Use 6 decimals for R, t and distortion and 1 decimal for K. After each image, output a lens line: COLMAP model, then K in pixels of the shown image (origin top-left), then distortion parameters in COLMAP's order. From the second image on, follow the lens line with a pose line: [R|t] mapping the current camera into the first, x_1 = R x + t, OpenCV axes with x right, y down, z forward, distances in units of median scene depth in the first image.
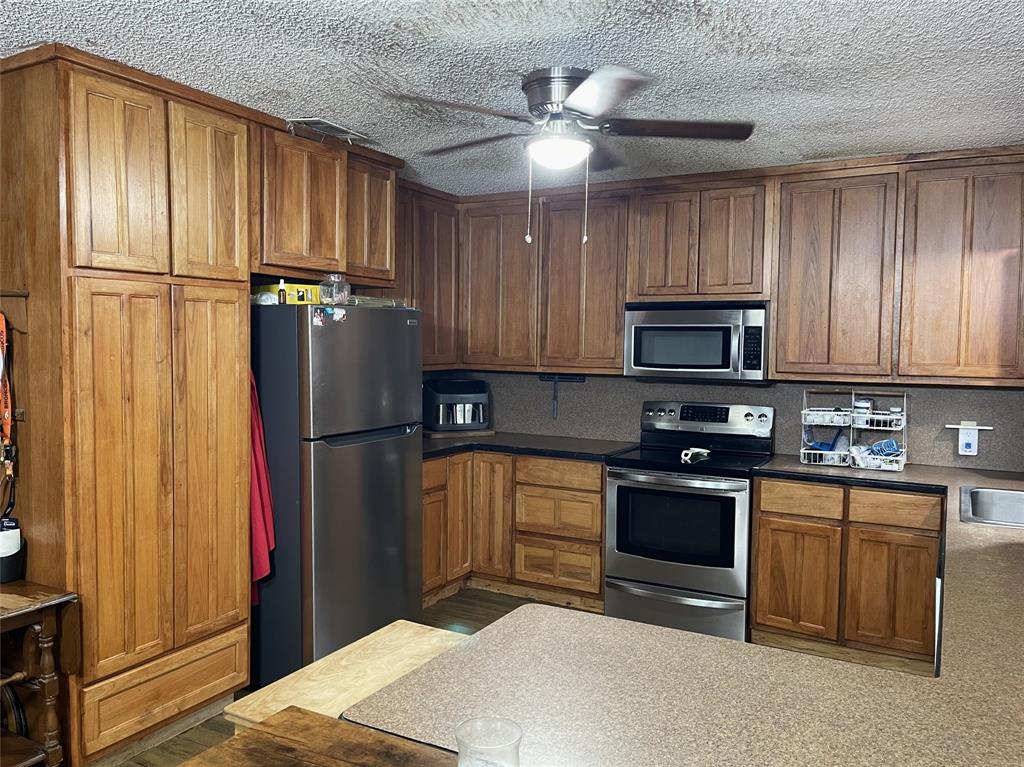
lens RADIAL K [[788.6, 0, 512.0], [0, 788.6, 383.5], [0, 0, 1]] dist [0.072693, -0.102371]
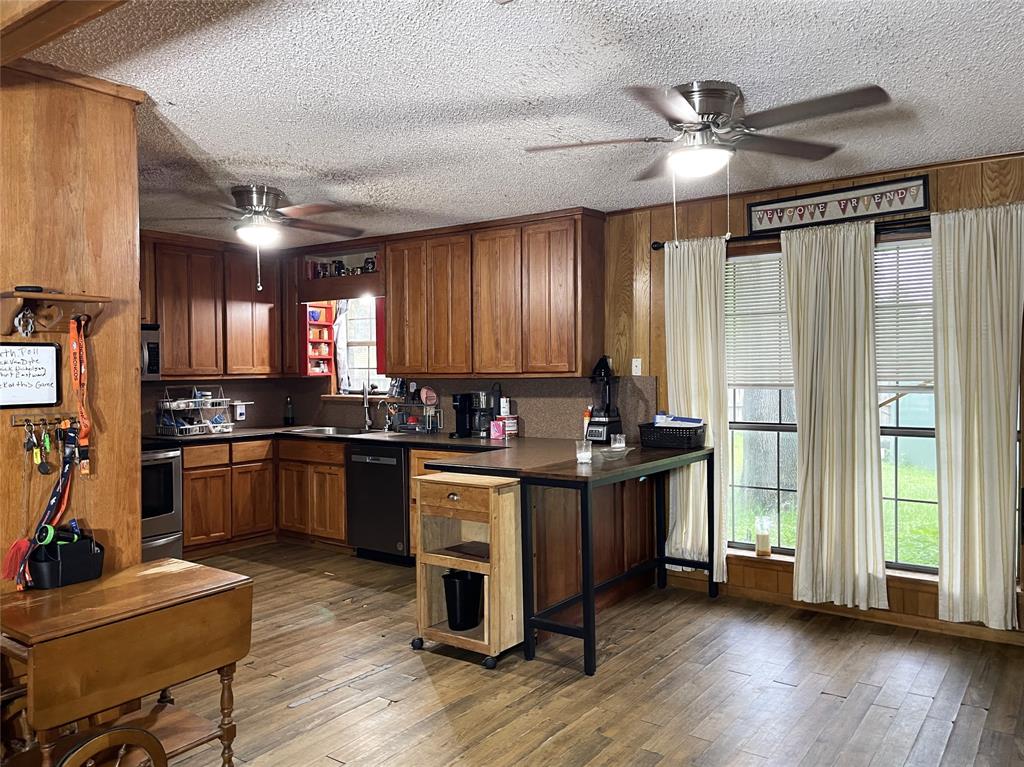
lens RADIAL K [[788.6, 0, 512.0], [0, 788.6, 383.5], [0, 0, 1]] dist [0.072693, -0.102371]
pose [[0.116657, -0.032616, 0.992637, -1.063167], [0.060009, 0.997866, 0.025735, 0.002313], [-0.991358, 0.056565, 0.118365, 0.216580]]
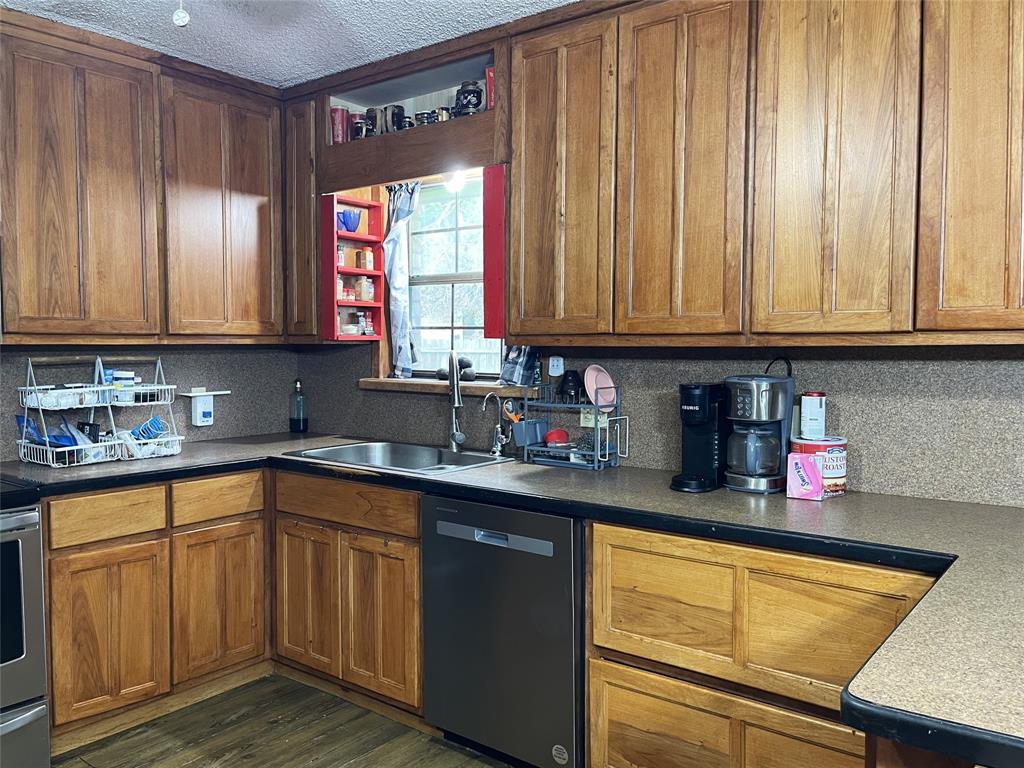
lens RADIAL K [[808.7, 0, 511.0], [0, 808.7, 386.5], [0, 0, 1]] dist [0.024793, -0.001129]
pose [[0.144393, -0.064679, 0.987404, -0.263004], [0.050512, 0.997042, 0.057924, 0.011807], [-0.988230, 0.041512, 0.147233, 0.537428]]
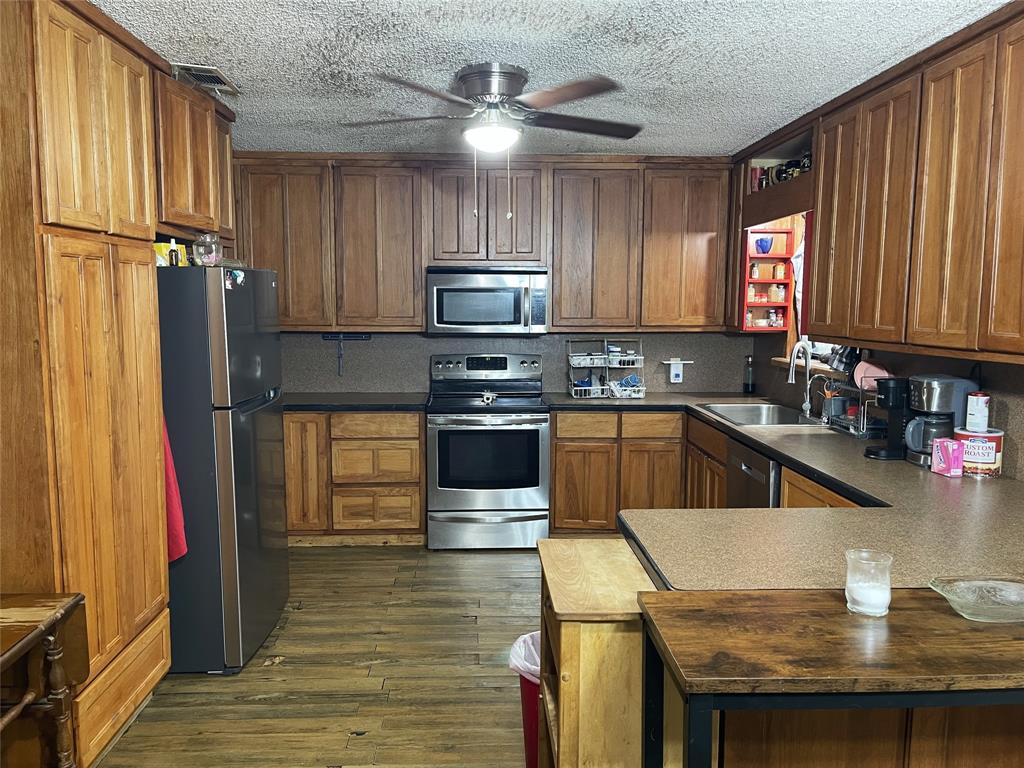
lens RADIAL K [[775.5, 0, 505.6], [0, 775.5, 386.3], [0, 0, 1]] dist [0.074155, -0.098116]
pose [[0.855143, -0.066212, 0.514146, -0.372014], [0.034398, 0.996871, 0.071166, -0.009538], [-0.517249, -0.043171, 0.854745, 0.008102]]
